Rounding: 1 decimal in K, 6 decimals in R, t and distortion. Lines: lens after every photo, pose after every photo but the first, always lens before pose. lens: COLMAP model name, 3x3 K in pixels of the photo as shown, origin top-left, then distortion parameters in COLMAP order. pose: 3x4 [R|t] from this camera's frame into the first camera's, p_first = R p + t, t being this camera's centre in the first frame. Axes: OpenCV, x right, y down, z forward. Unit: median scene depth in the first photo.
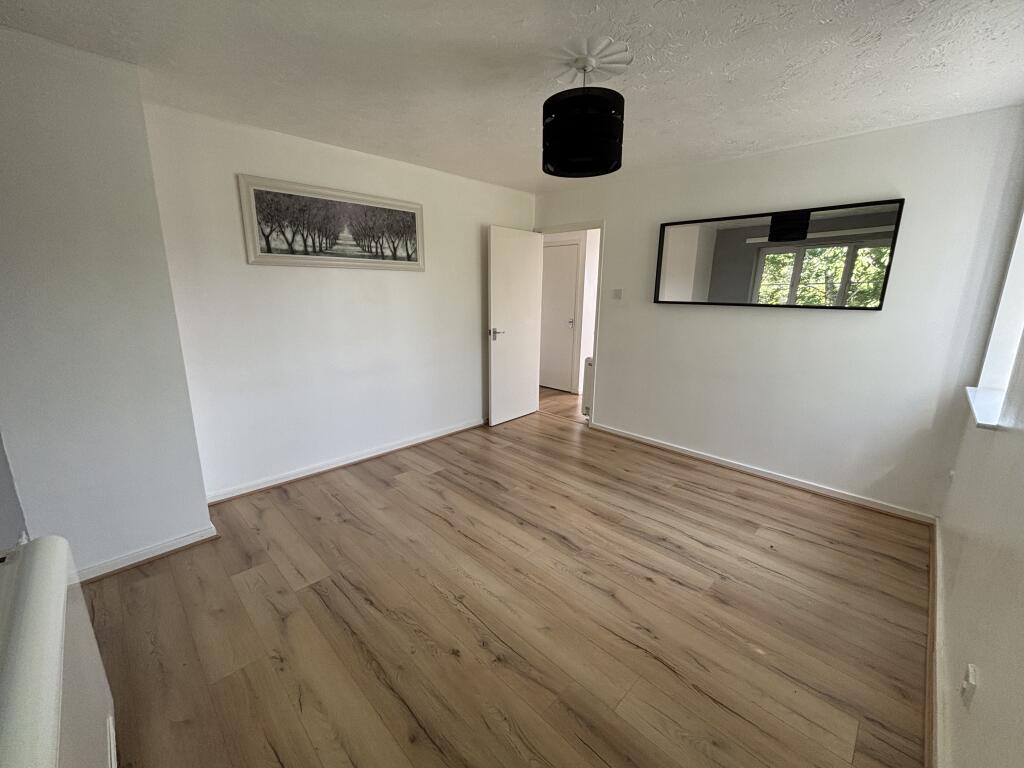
lens RADIAL K [[416.5, 0, 512.2], [0, 416.5, 384.9], [0, 0, 1]] dist [-0.001215, 0.000010]
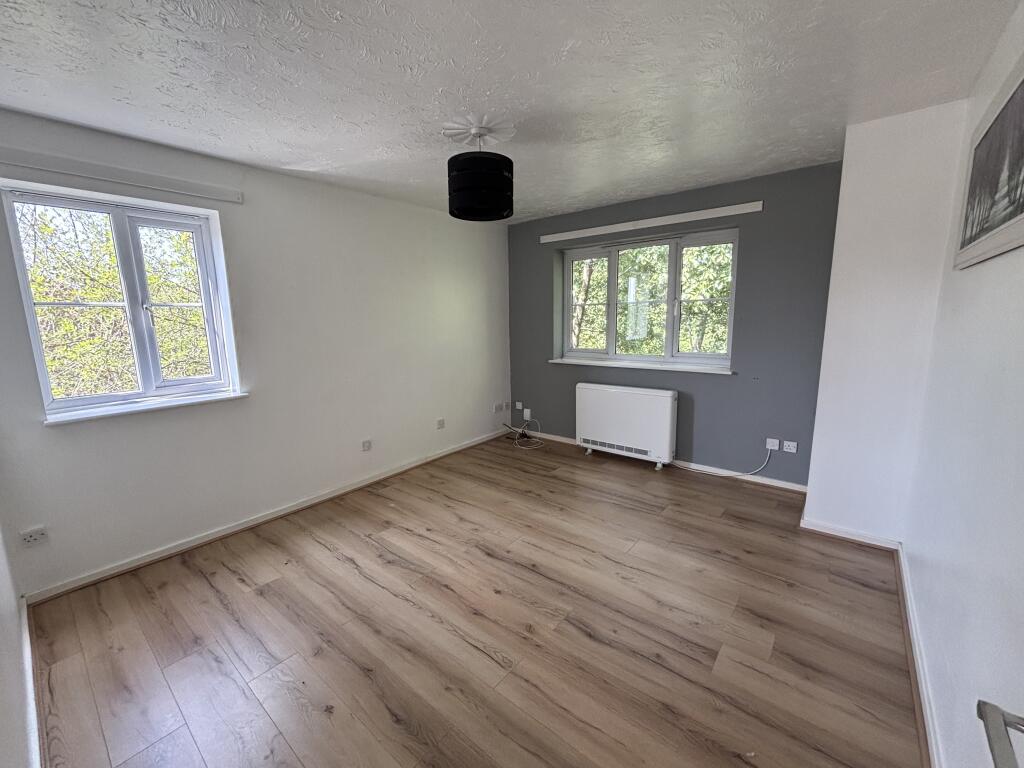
lens RADIAL K [[416.5, 0, 514.1], [0, 416.5, 381.6], [0, 0, 1]] dist [-0.001215, 0.000010]
pose [[-0.995182, 0.025448, -0.094687, 0.148113], [-0.012100, 0.926471, 0.376171, -0.404254], [0.097297, 0.375504, -0.921700, 1.775053]]
